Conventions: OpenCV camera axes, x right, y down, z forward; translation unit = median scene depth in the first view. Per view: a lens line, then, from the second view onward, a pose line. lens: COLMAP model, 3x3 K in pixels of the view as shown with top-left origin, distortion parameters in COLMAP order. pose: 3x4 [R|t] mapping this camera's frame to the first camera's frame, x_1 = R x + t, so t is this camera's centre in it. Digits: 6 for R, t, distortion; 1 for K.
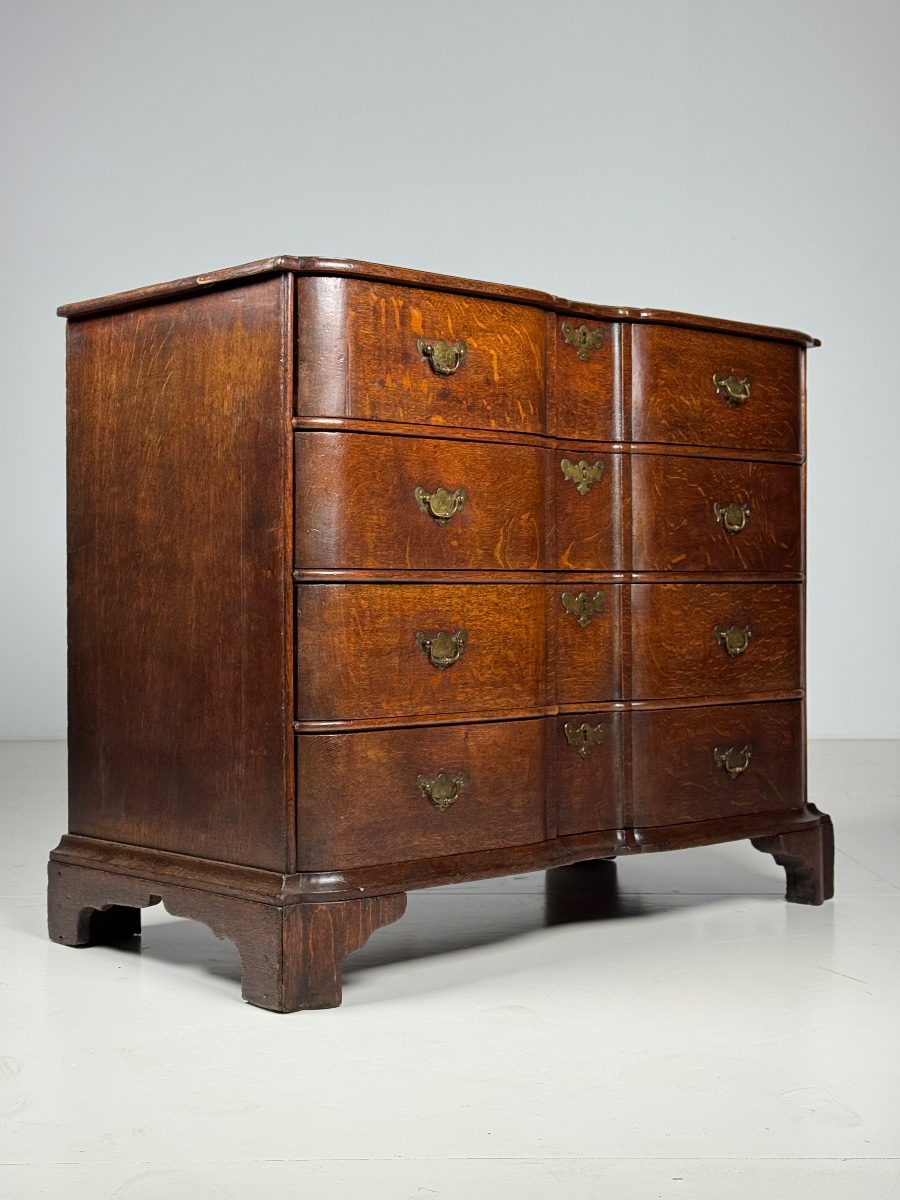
lens RADIAL K [[1746.8, 0, 463.0], [0, 1746.8, 597.3], [0, 0, 1]] dist [0.140626, 0.000000]
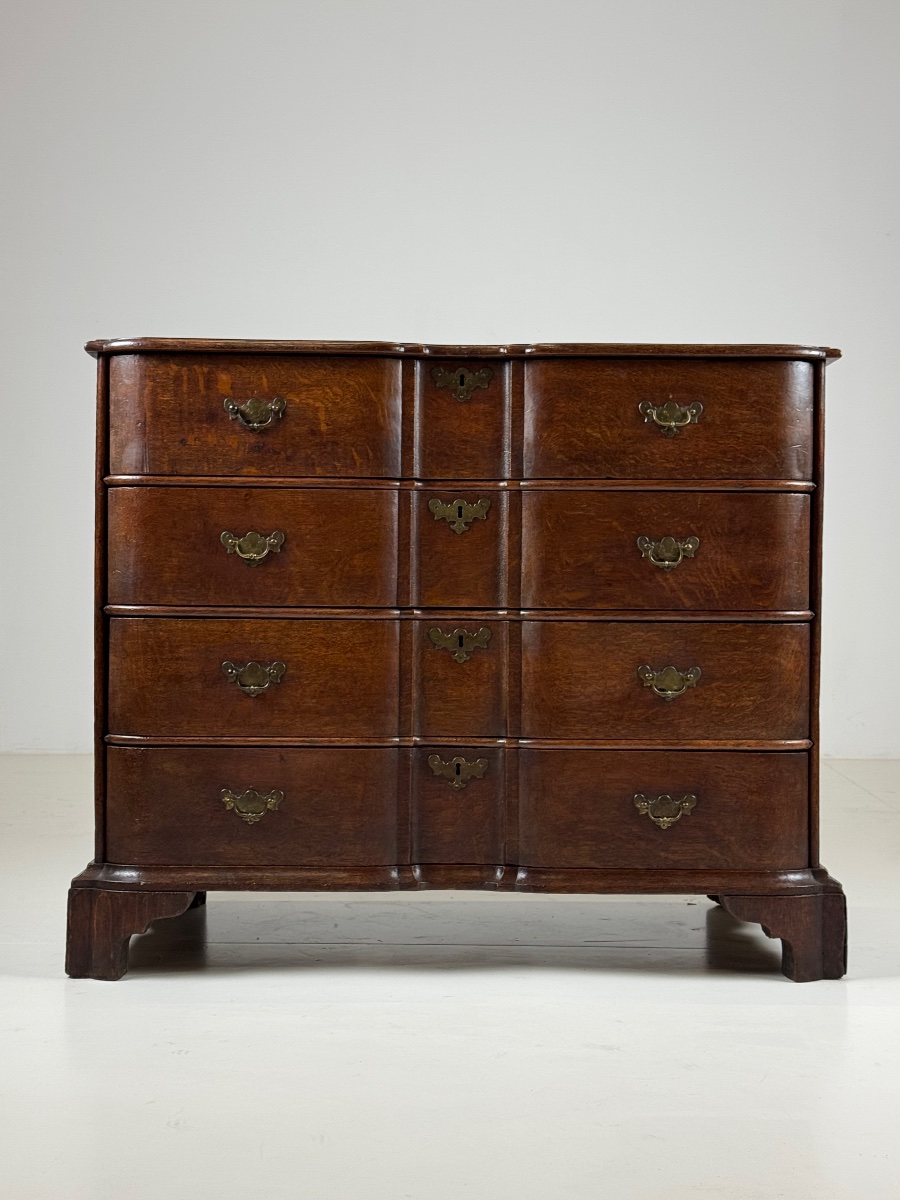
lens RADIAL K [[1805.2, 0, 449.0], [0, 1805.2, 599.8], [0, 0, 1]] dist [0.144651, 0.000000]
pose [[0.746019, 0.013303, -0.665792, 0.814996], [-0.014588, 0.999887, 0.003632, -0.024848], [0.665765, 0.007003, 0.746129, 0.221658]]
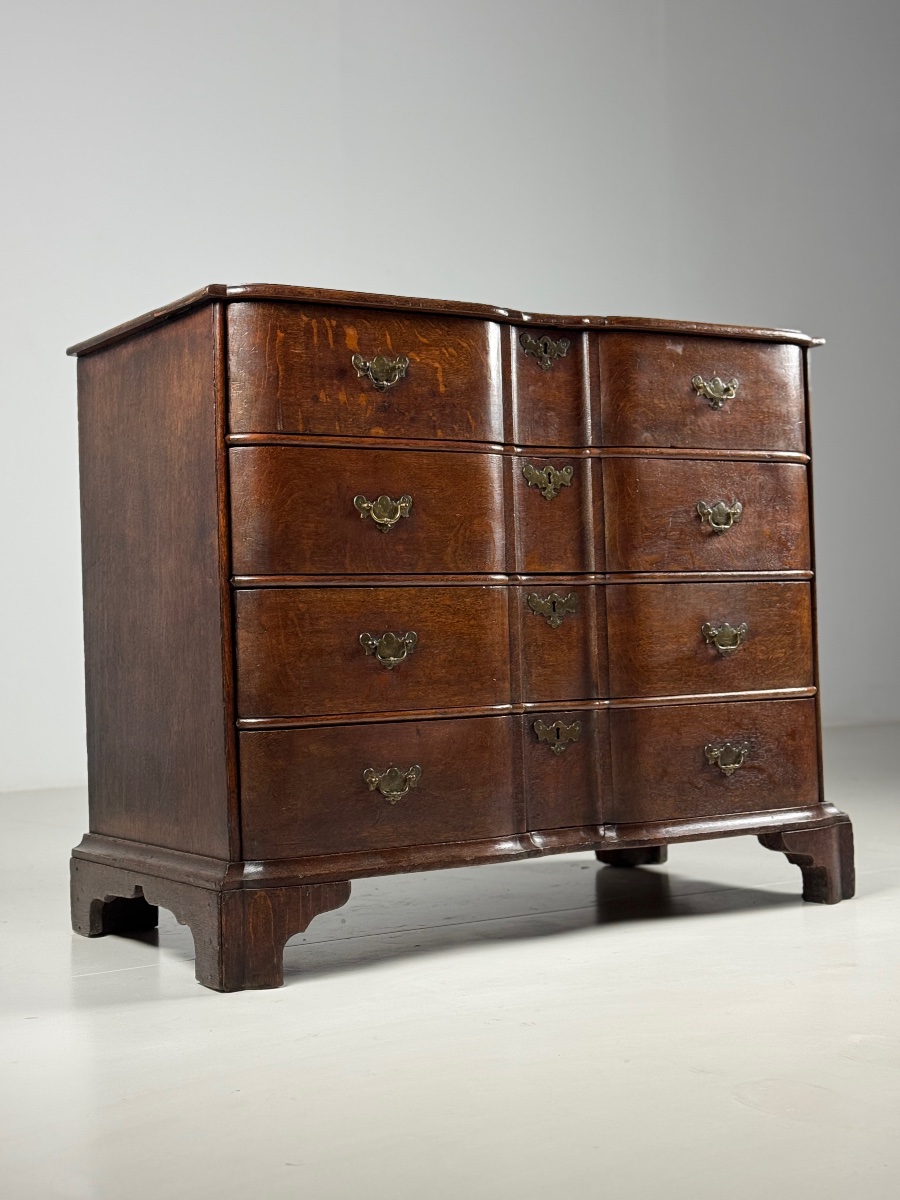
lens RADIAL K [[1746.8, 0, 449.4], [0, 1746.8, 598.3], [0, 0, 1]] dist [0.140626, 0.000000]
pose [[0.982697, -0.031260, -0.182561, 0.209435], [0.027072, 0.999311, -0.025385, 0.025904], [0.183229, 0.020004, 0.982867, -0.024129]]
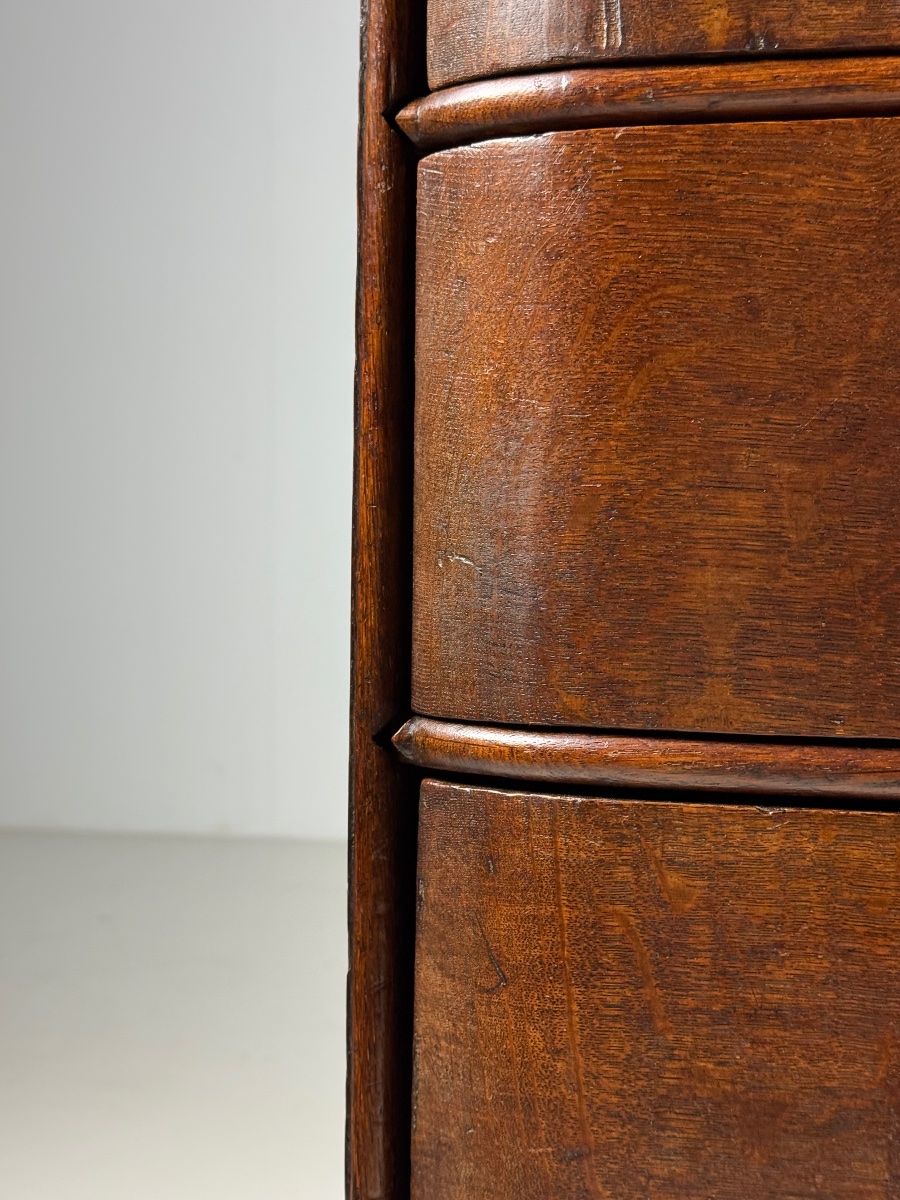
lens RADIAL K [[1805.2, 0, 450.9], [0, 1805.2, 606.3], [0, 0, 1]] dist [0.144651, 0.000000]
pose [[0.606803, 0.027004, -0.794393, 0.101518], [-0.022516, 0.999606, 0.016781, -0.033299], [0.794533, 0.007703, 0.607172, 0.778307]]
